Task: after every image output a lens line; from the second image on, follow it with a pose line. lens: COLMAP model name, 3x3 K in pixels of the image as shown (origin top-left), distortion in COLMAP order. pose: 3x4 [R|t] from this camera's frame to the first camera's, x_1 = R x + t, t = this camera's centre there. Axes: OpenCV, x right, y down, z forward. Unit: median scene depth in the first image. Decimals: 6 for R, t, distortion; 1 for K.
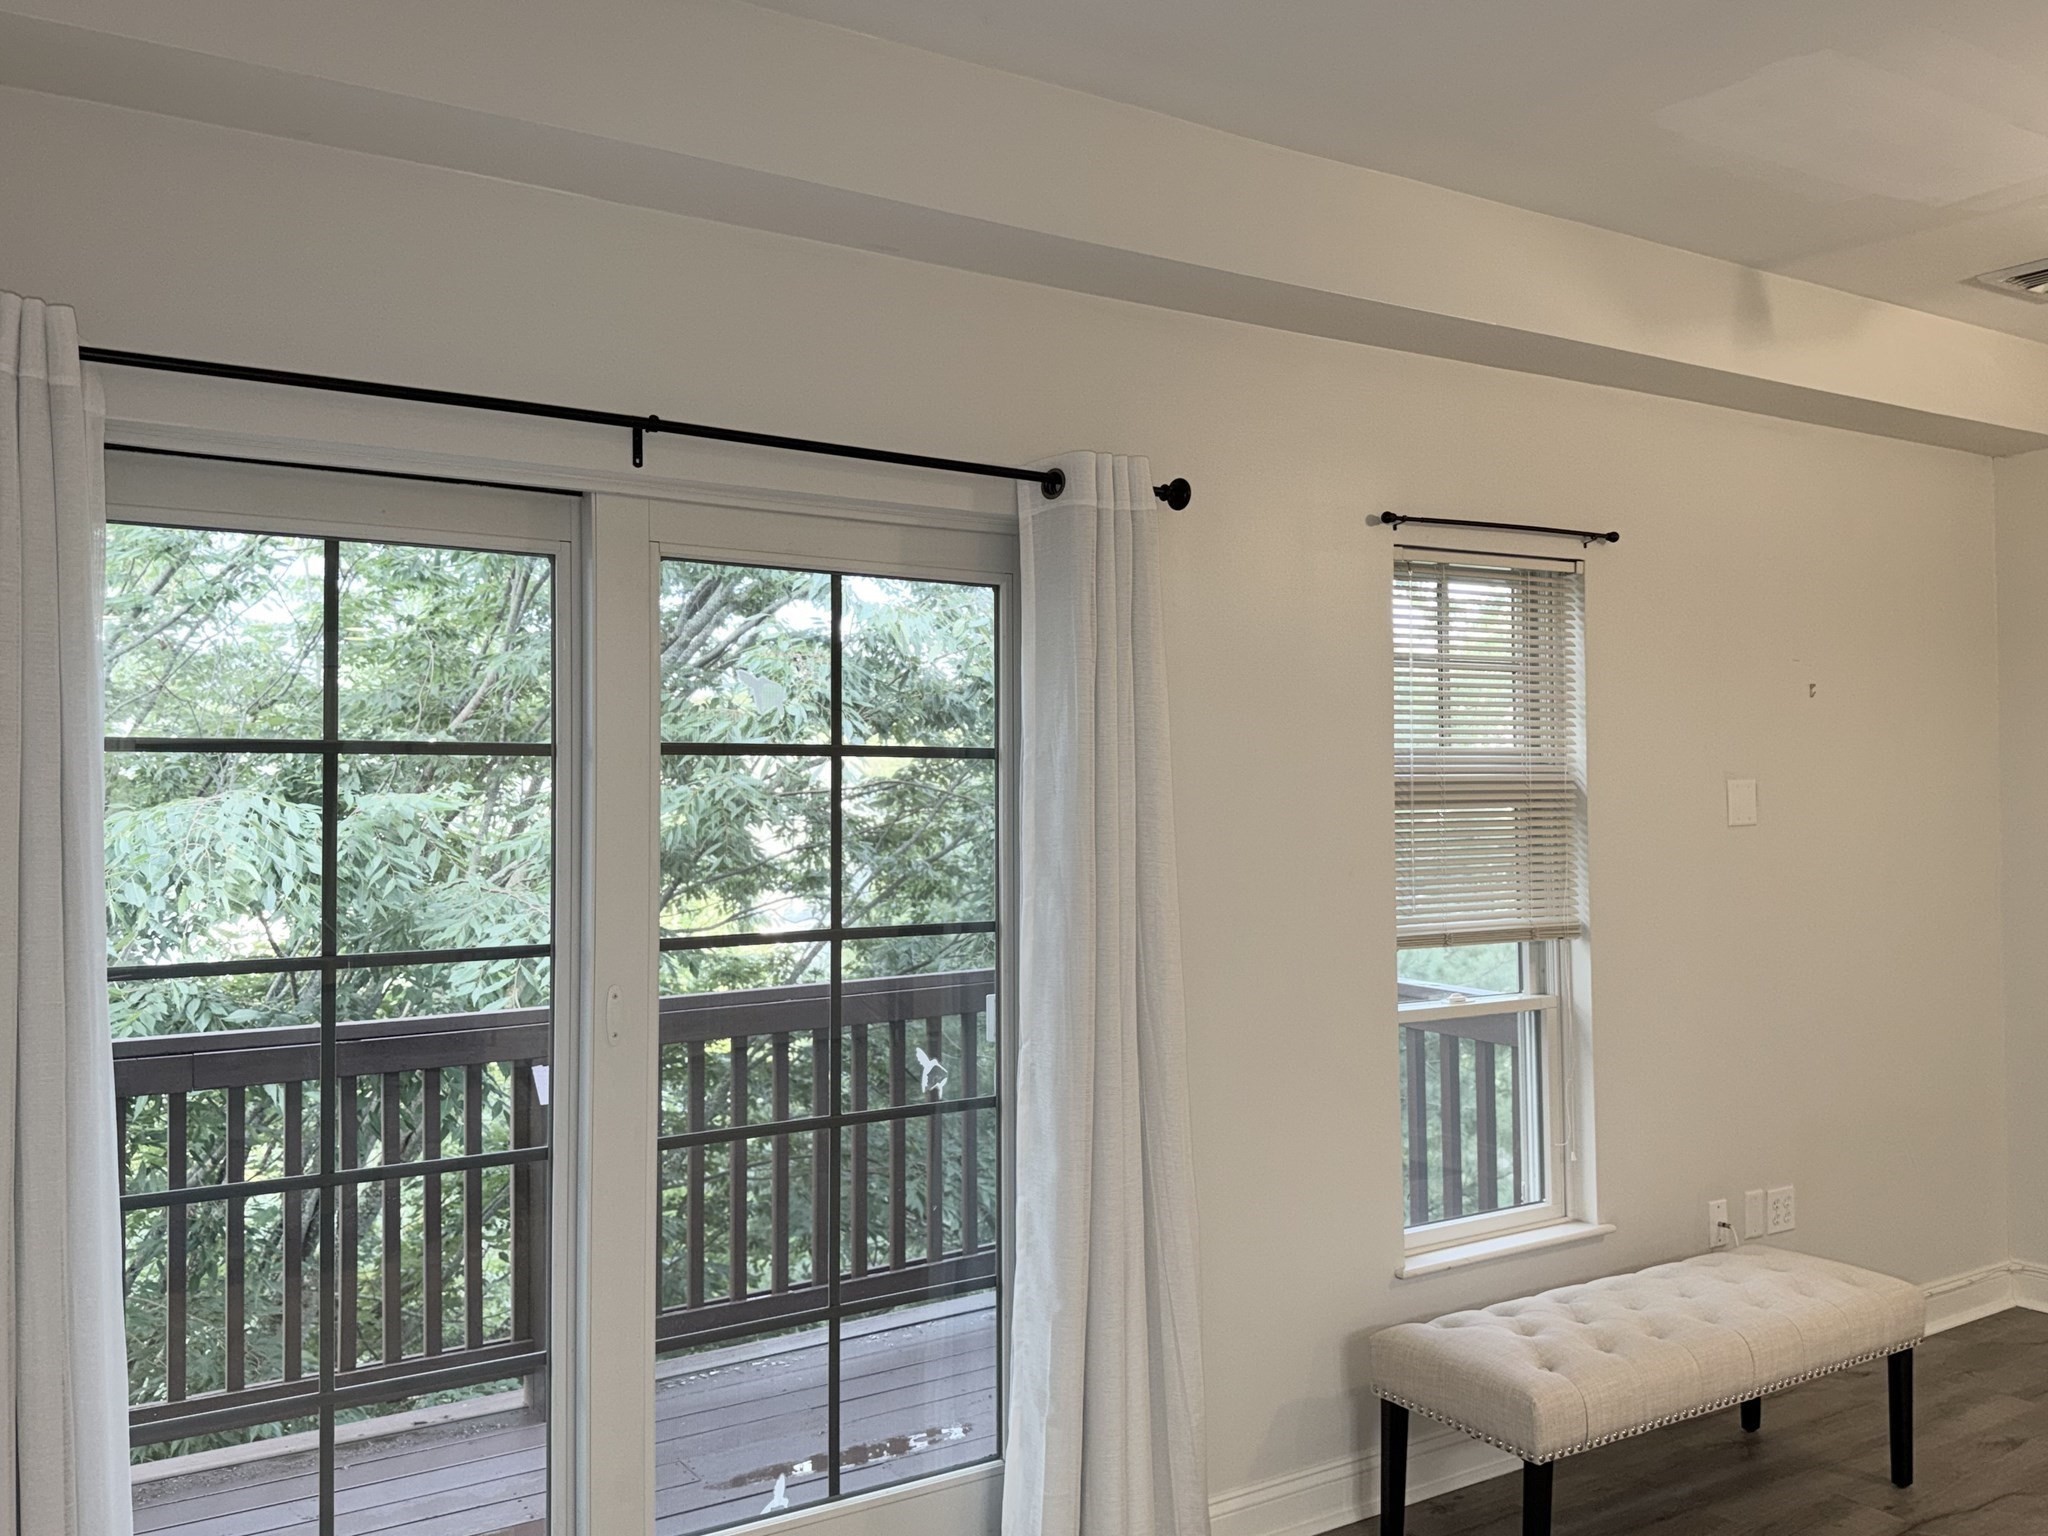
lens RADIAL K [[1664.1, 0, 1075.4], [0, 1664.1, 774.0], [0, 0, 1]] dist [0.087114, -0.139949]
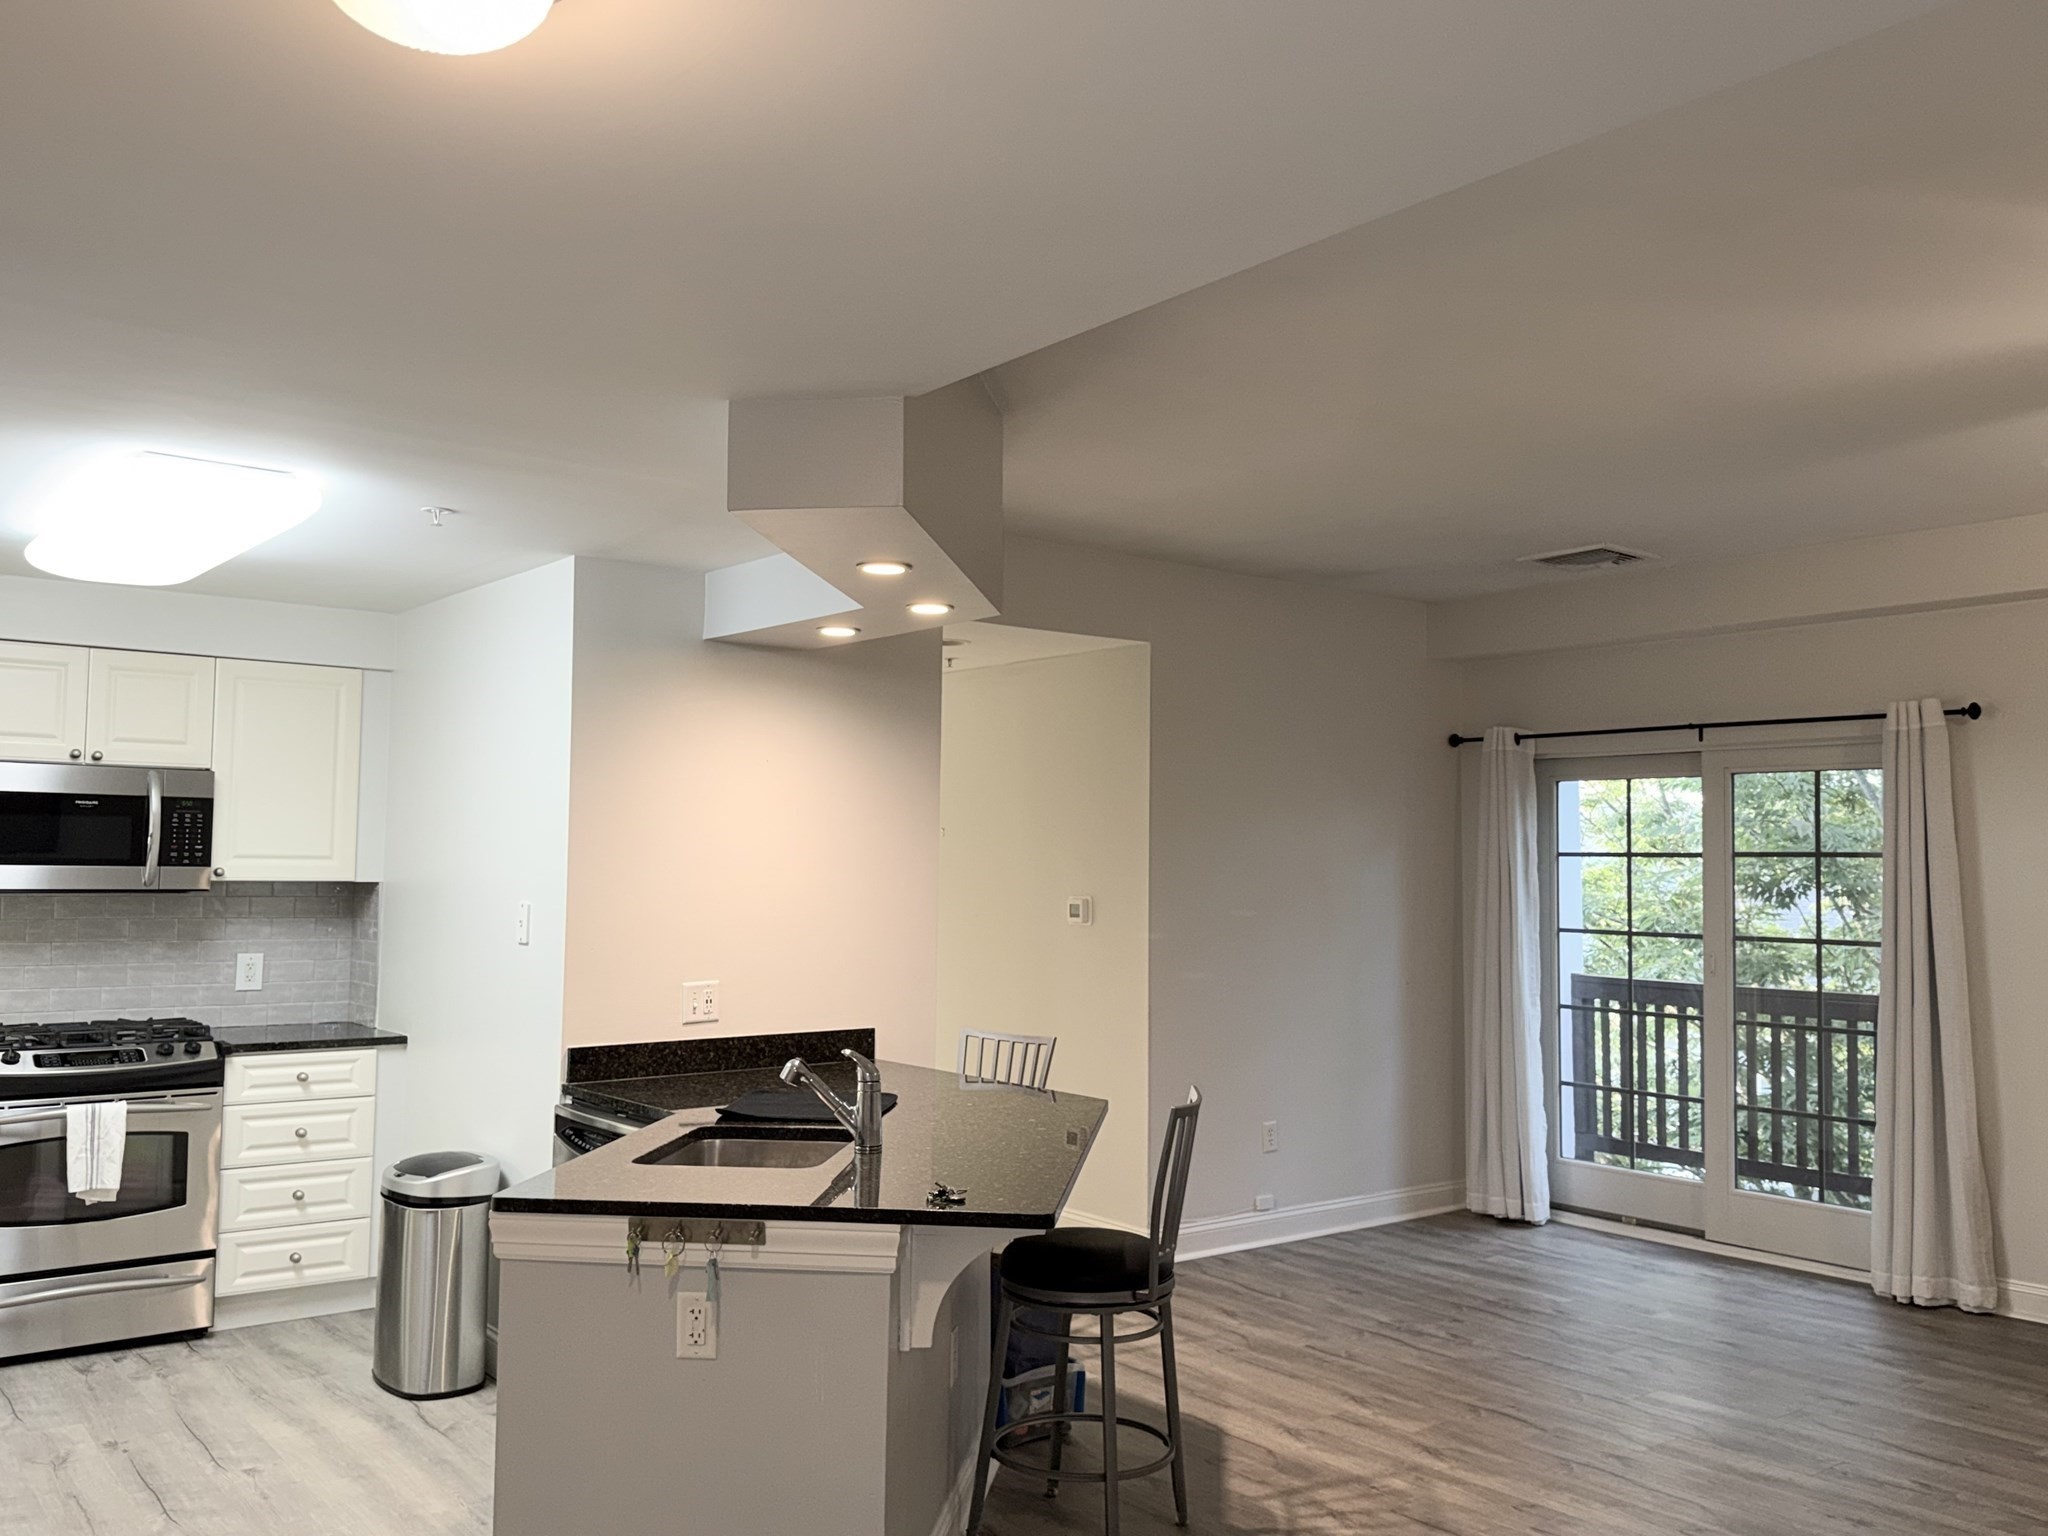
lens RADIAL K [[1664.1, 0, 1024.2], [0, 1664.1, 761.4], [0, 0, 1]] dist [0.087114, -0.139949]
pose [[0.080350, -0.052799, -0.995367, 1.531079], [0.006136, 0.998603, -0.052475, -0.019430], [0.996748, -0.001891, 0.080561, -0.159448]]
